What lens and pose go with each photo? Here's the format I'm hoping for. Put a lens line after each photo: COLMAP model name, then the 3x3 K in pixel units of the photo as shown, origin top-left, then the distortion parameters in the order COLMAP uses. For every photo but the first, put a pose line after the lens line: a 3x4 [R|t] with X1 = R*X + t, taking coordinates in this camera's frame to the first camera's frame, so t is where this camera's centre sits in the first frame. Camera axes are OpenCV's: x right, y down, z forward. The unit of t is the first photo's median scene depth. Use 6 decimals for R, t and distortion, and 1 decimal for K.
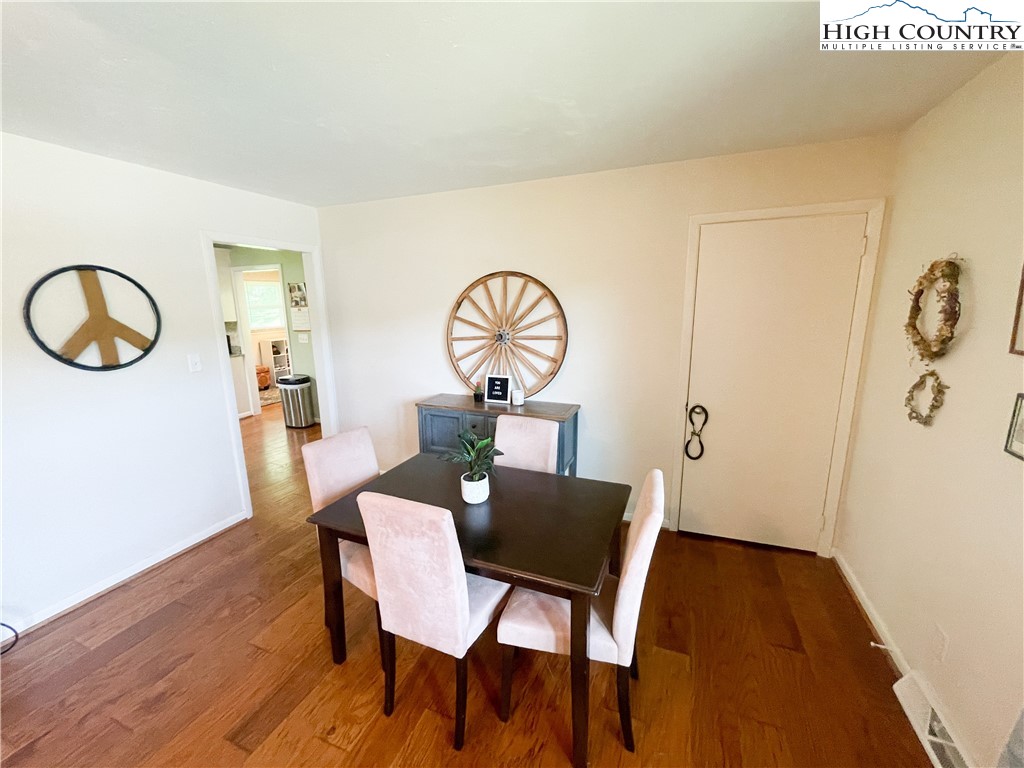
lens RADIAL K [[414.7, 0, 513.7], [0, 414.7, 383.9], [0, 0, 1]] dist [-0.000486, -0.000001]
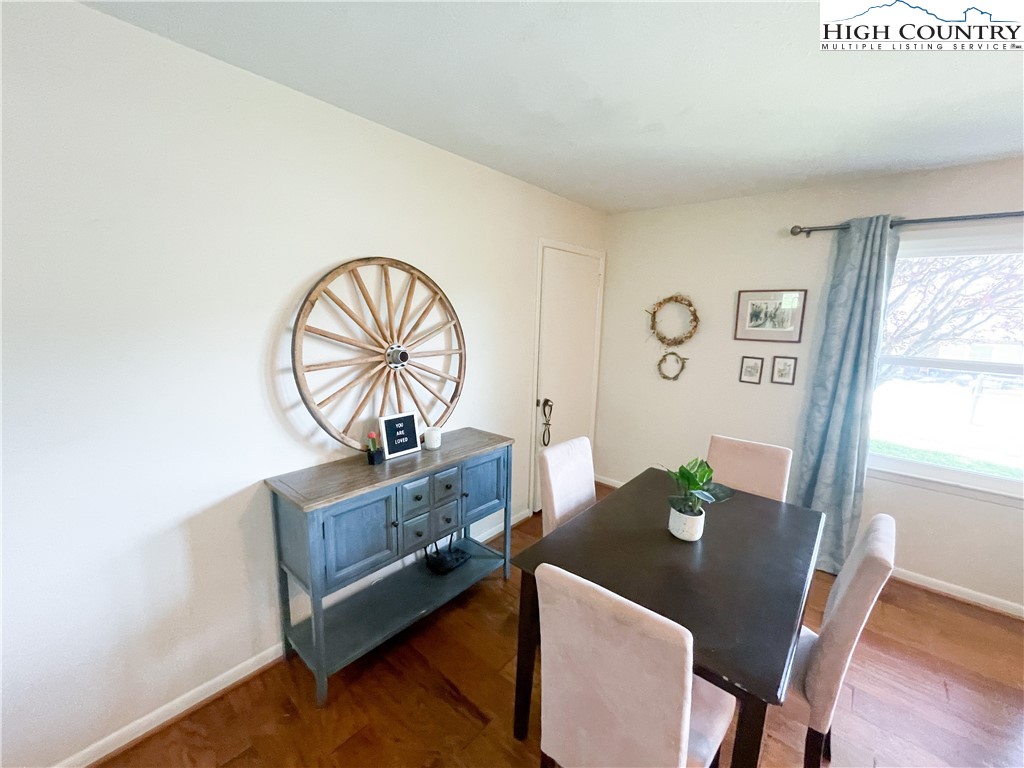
lens RADIAL K [[414.7, 0, 513.7], [0, 414.7, 383.9], [0, 0, 1]] dist [-0.000486, -0.000001]
pose [[0.313110, -0.139579, 0.939404, -0.614631], [0.155129, 0.983373, 0.094406, -0.105536], [-0.936962, 0.116169, 0.329557, 0.619565]]
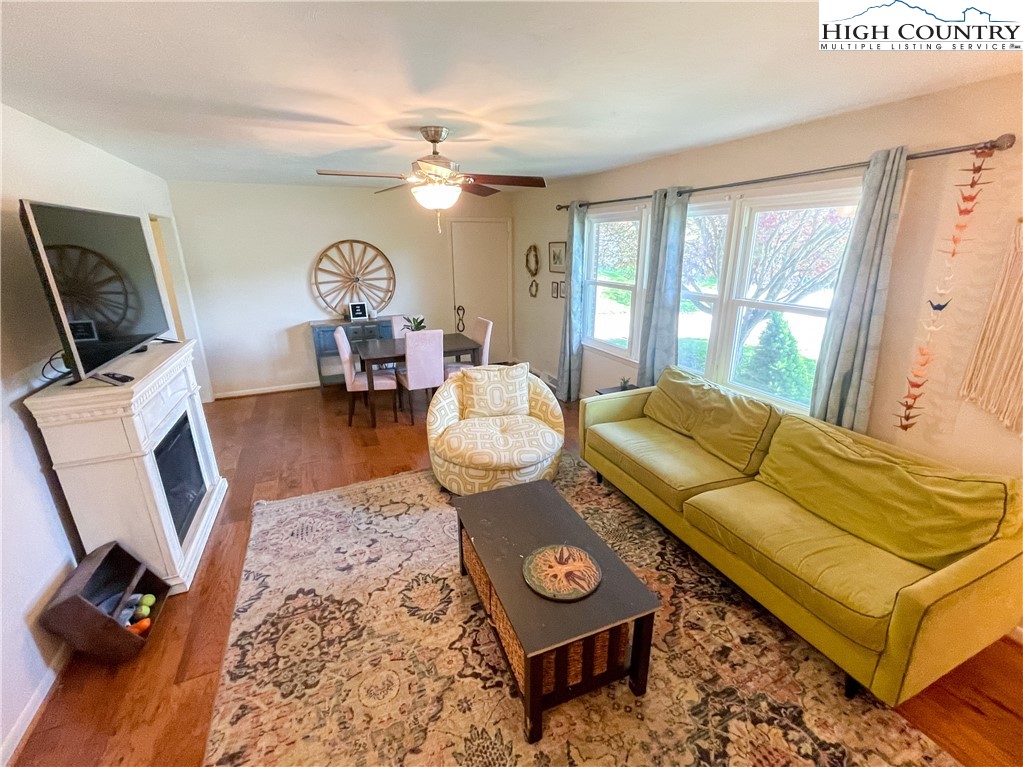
lens RADIAL K [[436.4, 0, 511.5], [0, 436.4, 383.5], [0, 0, 1]] dist [-0.000478, -0.000068]
pose [[0.687106, -0.213598, 0.694451, -0.940418], [0.138890, 0.976798, 0.163021, 0.101732], [-0.713159, -0.015560, 0.700830, -0.725044]]
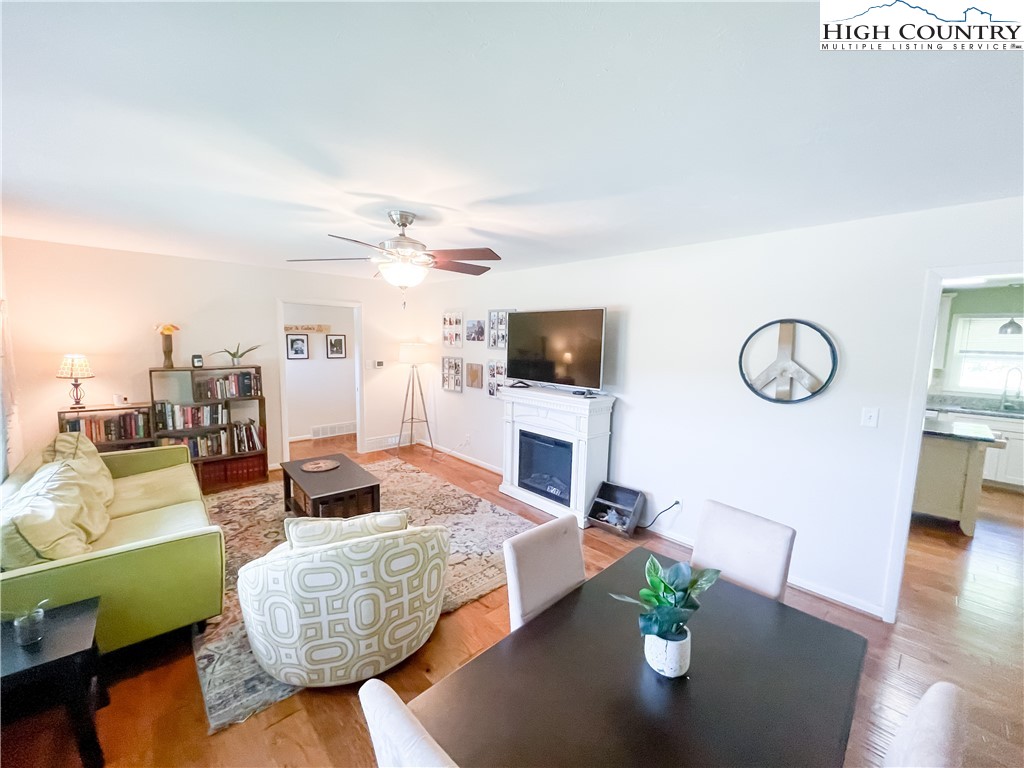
lens RADIAL K [[414.7, 0, 513.7], [0, 414.7, 383.9], [0, 0, 1]] dist [-0.000486, -0.000001]
pose [[-0.414916, 0.101733, -0.904154, 0.382048], [-0.194229, 0.960920, 0.197252, -0.145813], [0.888887, 0.257456, -0.378942, 0.620175]]
